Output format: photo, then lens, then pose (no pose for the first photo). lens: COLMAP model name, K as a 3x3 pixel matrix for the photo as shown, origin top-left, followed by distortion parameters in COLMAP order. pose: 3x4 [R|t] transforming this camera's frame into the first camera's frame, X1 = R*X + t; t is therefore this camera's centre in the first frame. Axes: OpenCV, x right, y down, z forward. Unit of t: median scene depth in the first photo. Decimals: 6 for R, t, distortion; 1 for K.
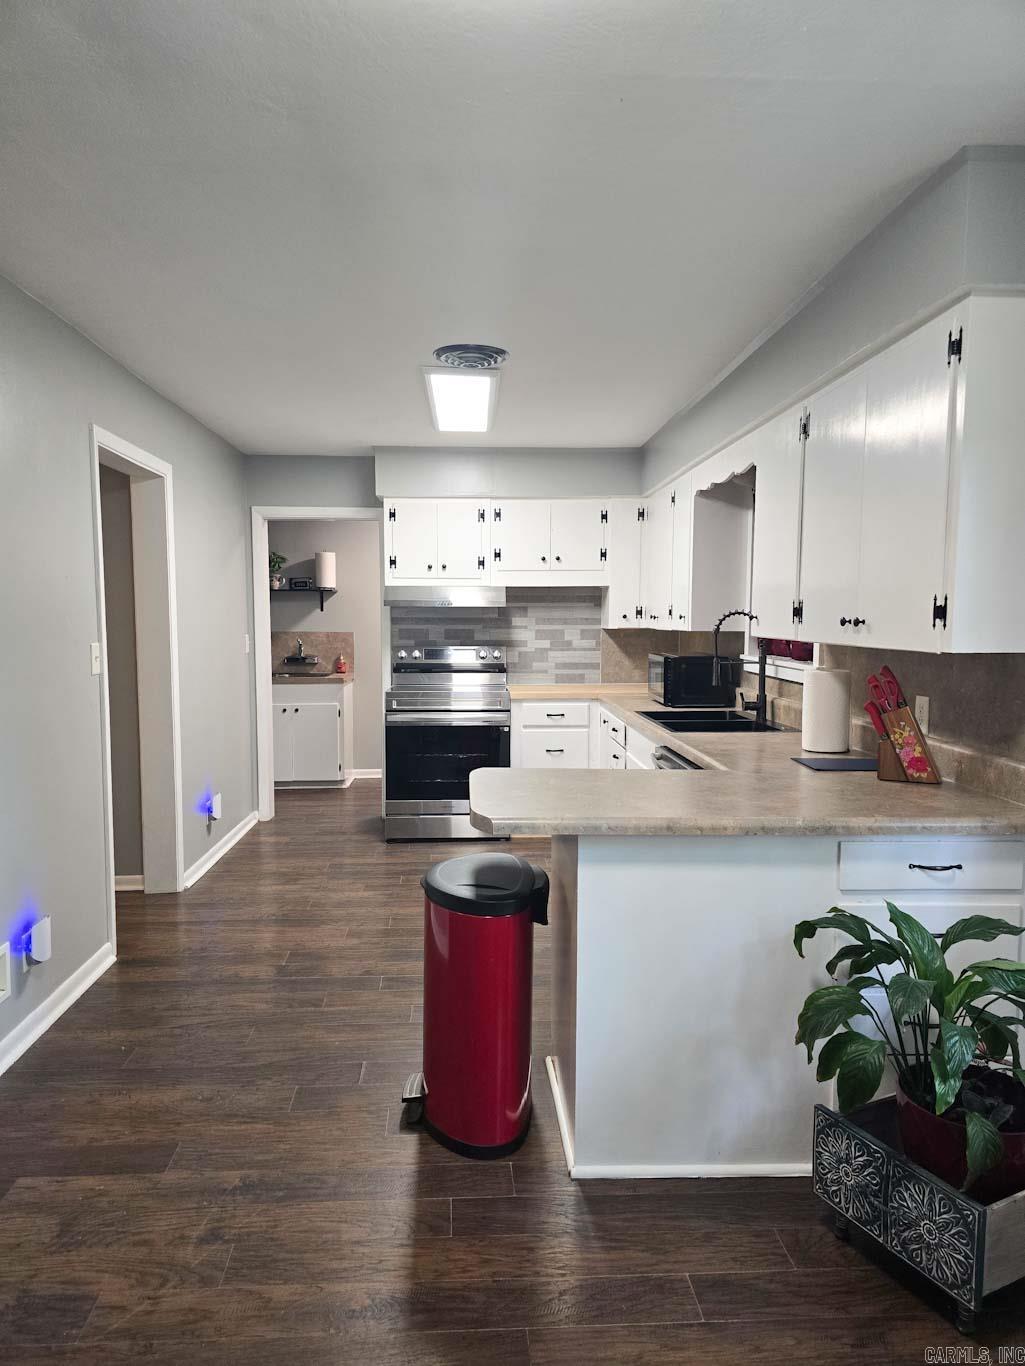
lens RADIAL K [[922.2, 0, 511.9], [0, 922.2, 684.9], [0, 0, 1]] dist [0.000361, -0.002712]
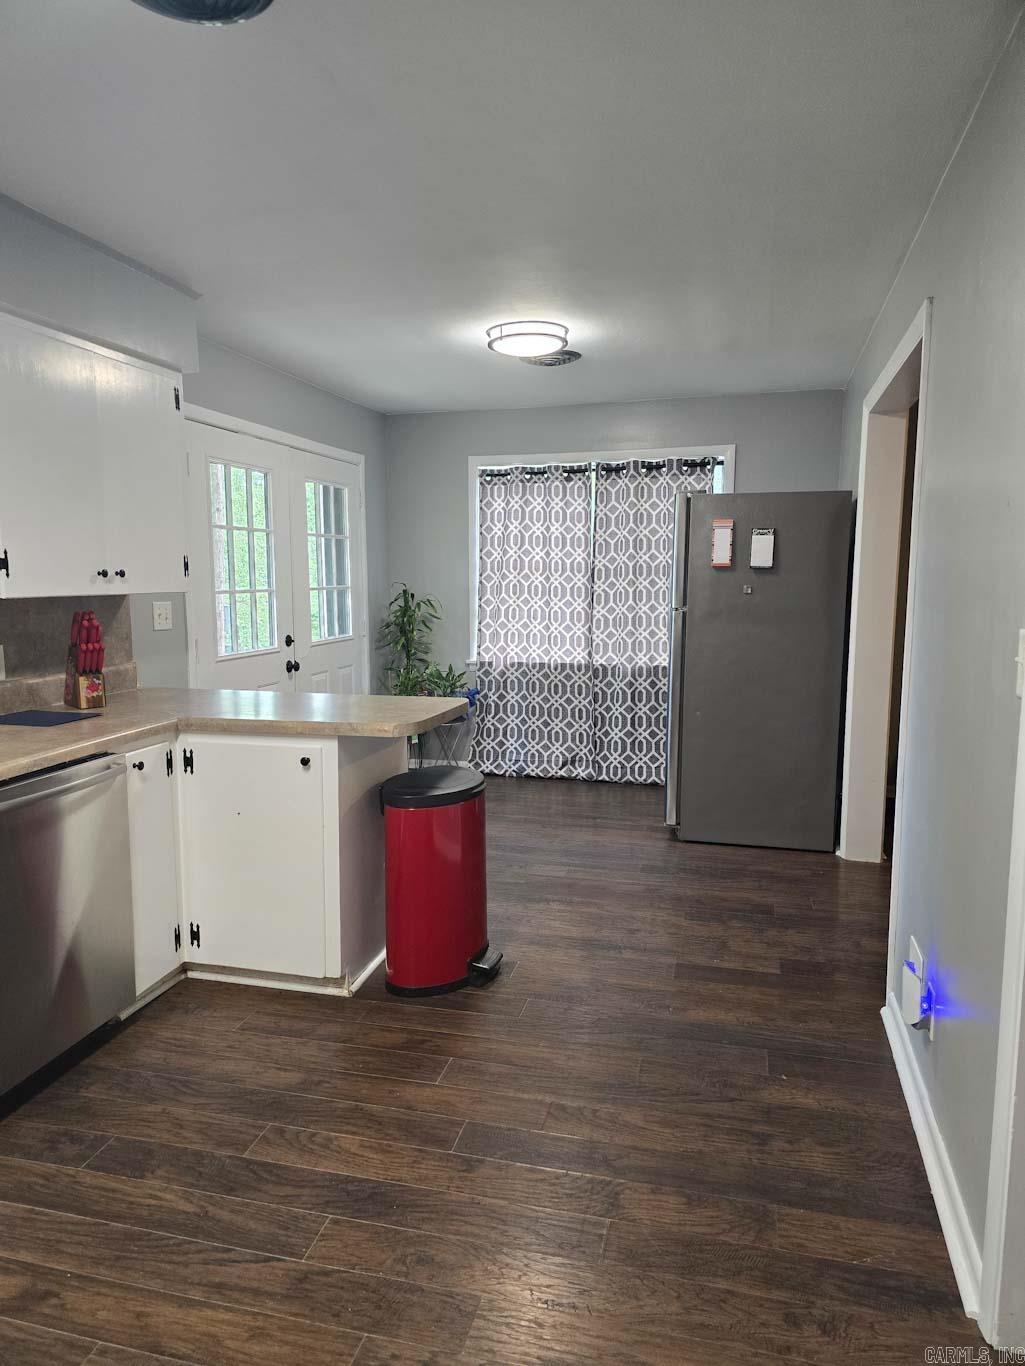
lens RADIAL K [[922.2, 0, 513.3], [0, 922.2, 684.7], [0, 0, 1]] dist [0.000361, -0.002712]
pose [[-0.955042, -0.045890, 0.292897, -0.496032], [0.015357, 0.978964, 0.203452, -0.163343], [-0.296072, 0.198804, -0.934248, 2.146704]]
